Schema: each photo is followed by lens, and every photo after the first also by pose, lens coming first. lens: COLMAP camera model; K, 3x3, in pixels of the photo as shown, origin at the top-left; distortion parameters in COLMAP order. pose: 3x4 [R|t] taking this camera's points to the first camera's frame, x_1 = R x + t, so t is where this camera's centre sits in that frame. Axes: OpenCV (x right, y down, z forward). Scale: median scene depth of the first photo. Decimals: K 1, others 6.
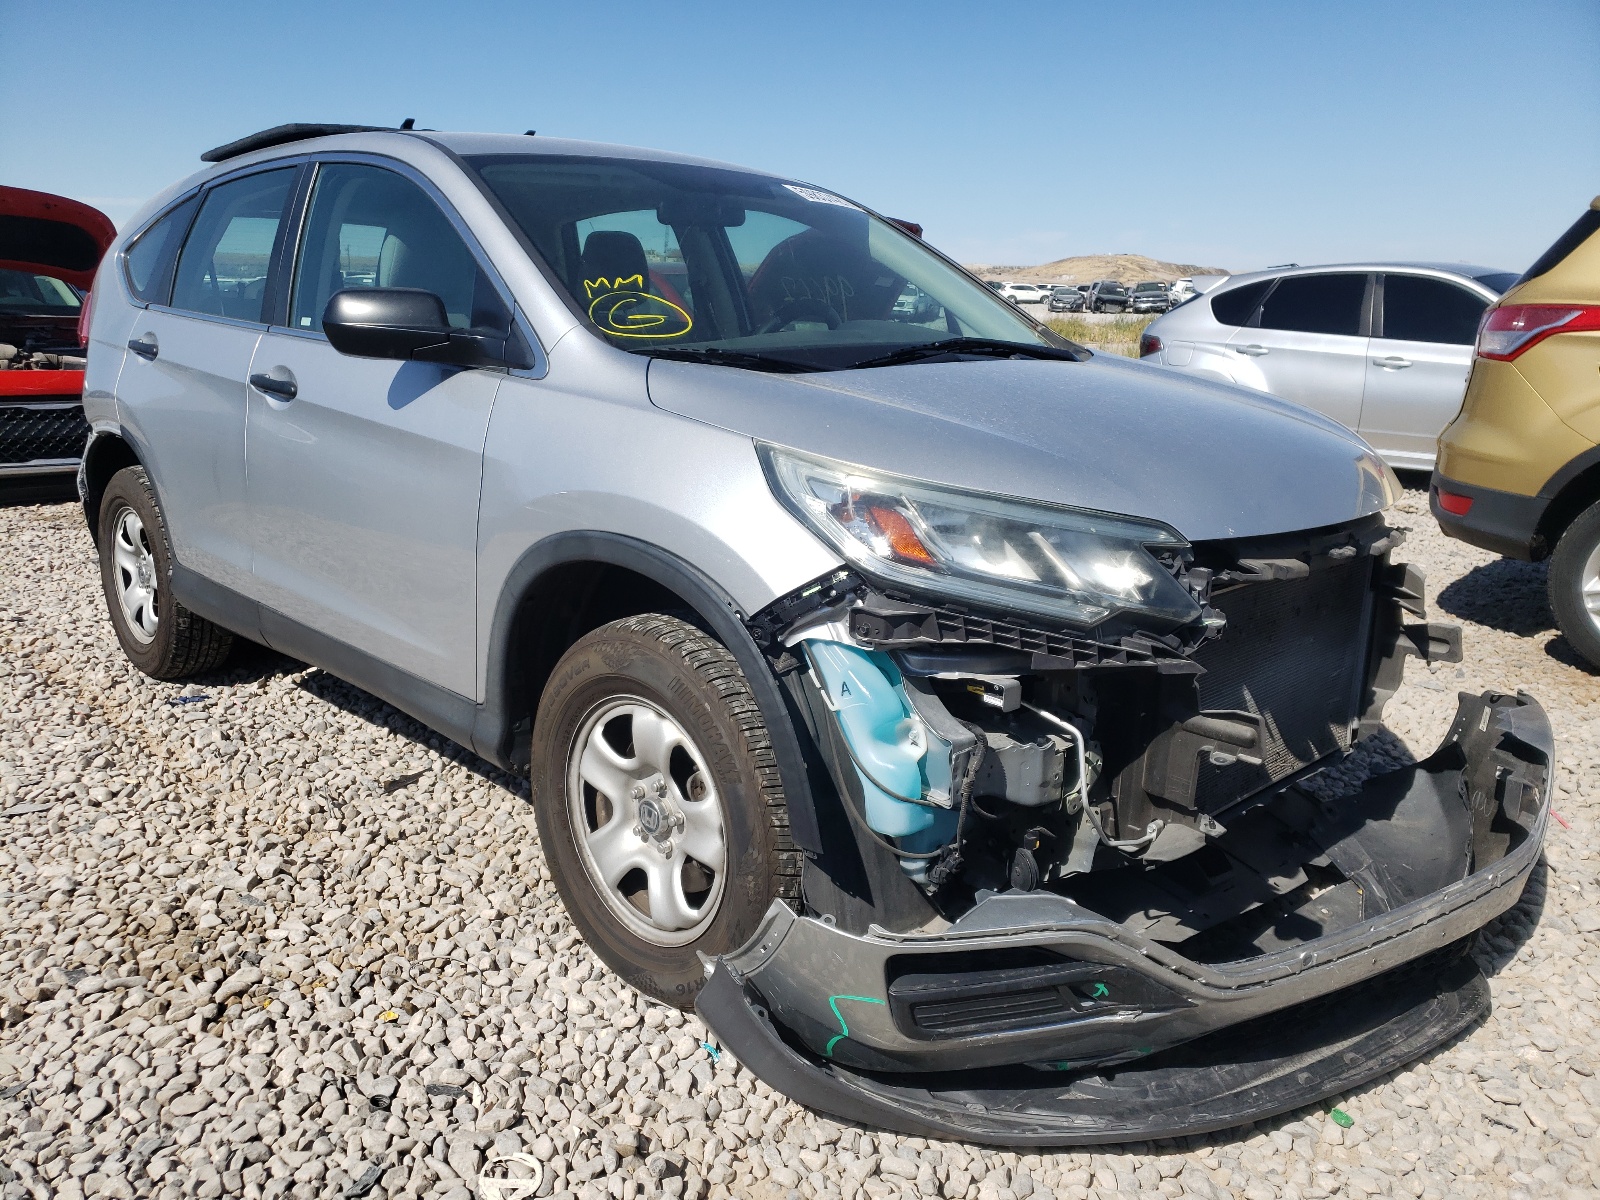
lens RADIAL K [[1192.4, 0, 800.0], [0, 1192.4, 600.0], [0, 0, 1]] dist [0.066328, -0.036929]
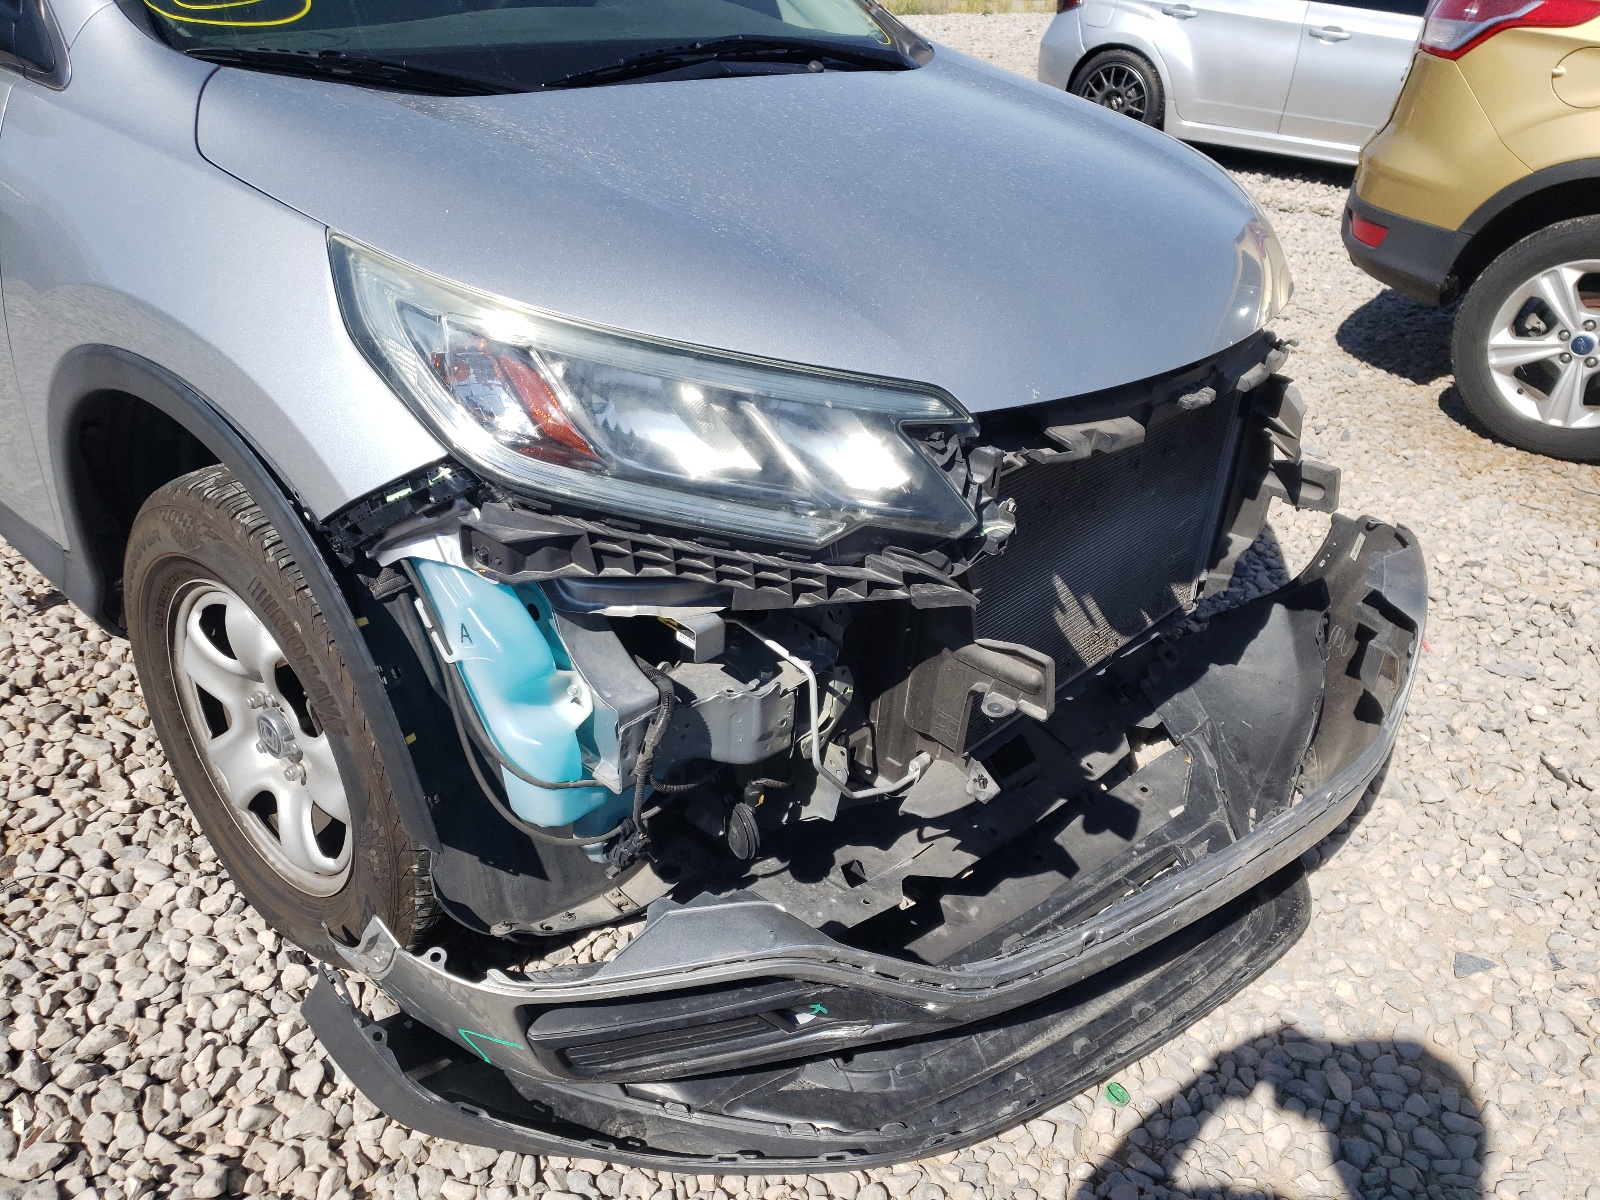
lens RADIAL K [[1227.8, 0, 800.0], [0, 1227.8, 600.0], [0, 0, 1]] dist [0.027433, -0.004972]
pose [[0.996552, 0.001749, 0.082951, 0.137454], [-0.023027, 0.966334, 0.256260, -0.103507], [-0.079710, -0.257287, 0.963042, 0.249861]]
